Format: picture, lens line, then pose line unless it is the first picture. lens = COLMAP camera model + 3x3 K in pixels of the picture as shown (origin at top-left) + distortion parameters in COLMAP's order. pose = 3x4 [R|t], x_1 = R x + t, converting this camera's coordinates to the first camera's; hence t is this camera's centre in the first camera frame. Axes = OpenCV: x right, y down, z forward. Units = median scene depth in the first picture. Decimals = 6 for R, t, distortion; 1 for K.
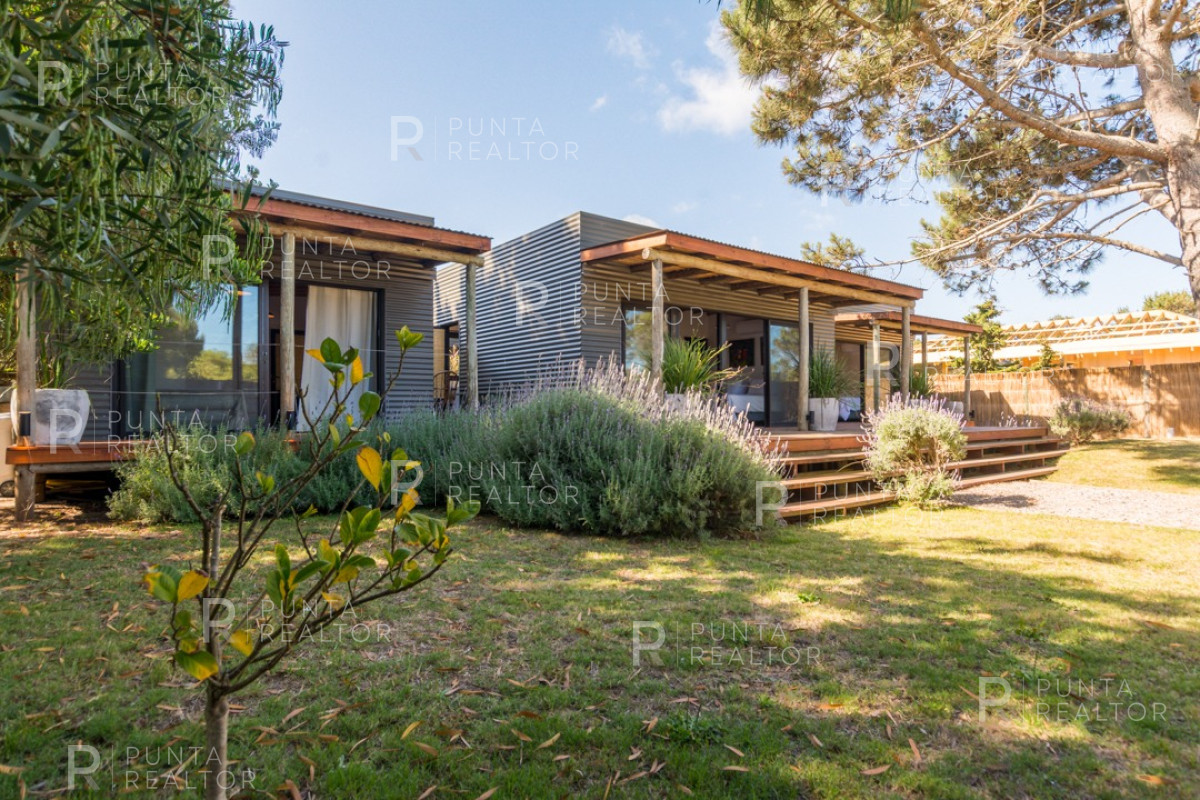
lens RADIAL K [[657.2, 0, 599.3], [0, 657.2, 401.4], [0, 0, 1]] dist [-0.003802, 0.000653]
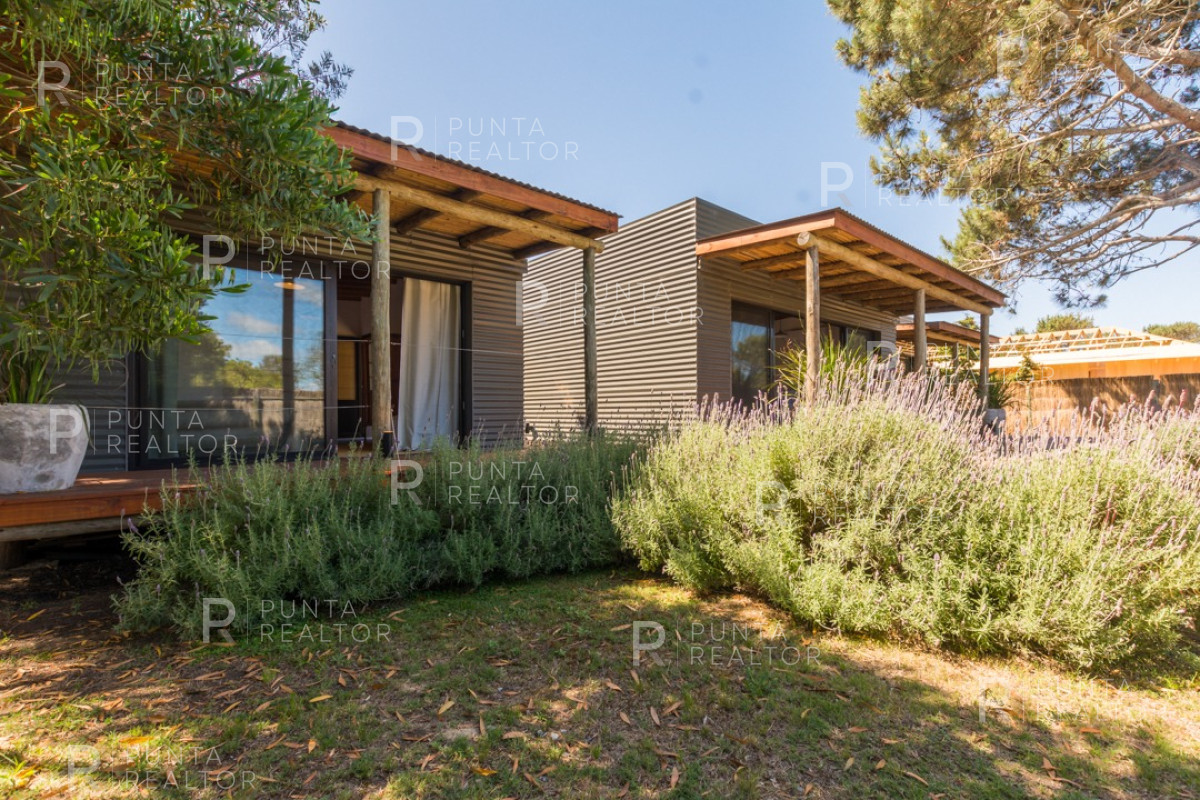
lens RADIAL K [[543.9, 0, 601.6], [0, 543.9, 402.7], [0, 0, 1]] dist [0.001798, 0.000190]
pose [[0.997303, -0.002350, 0.073355, -0.209294], [0.002858, 0.999973, -0.006827, -0.009669], [-0.073337, 0.007018, 0.997283, 0.286676]]
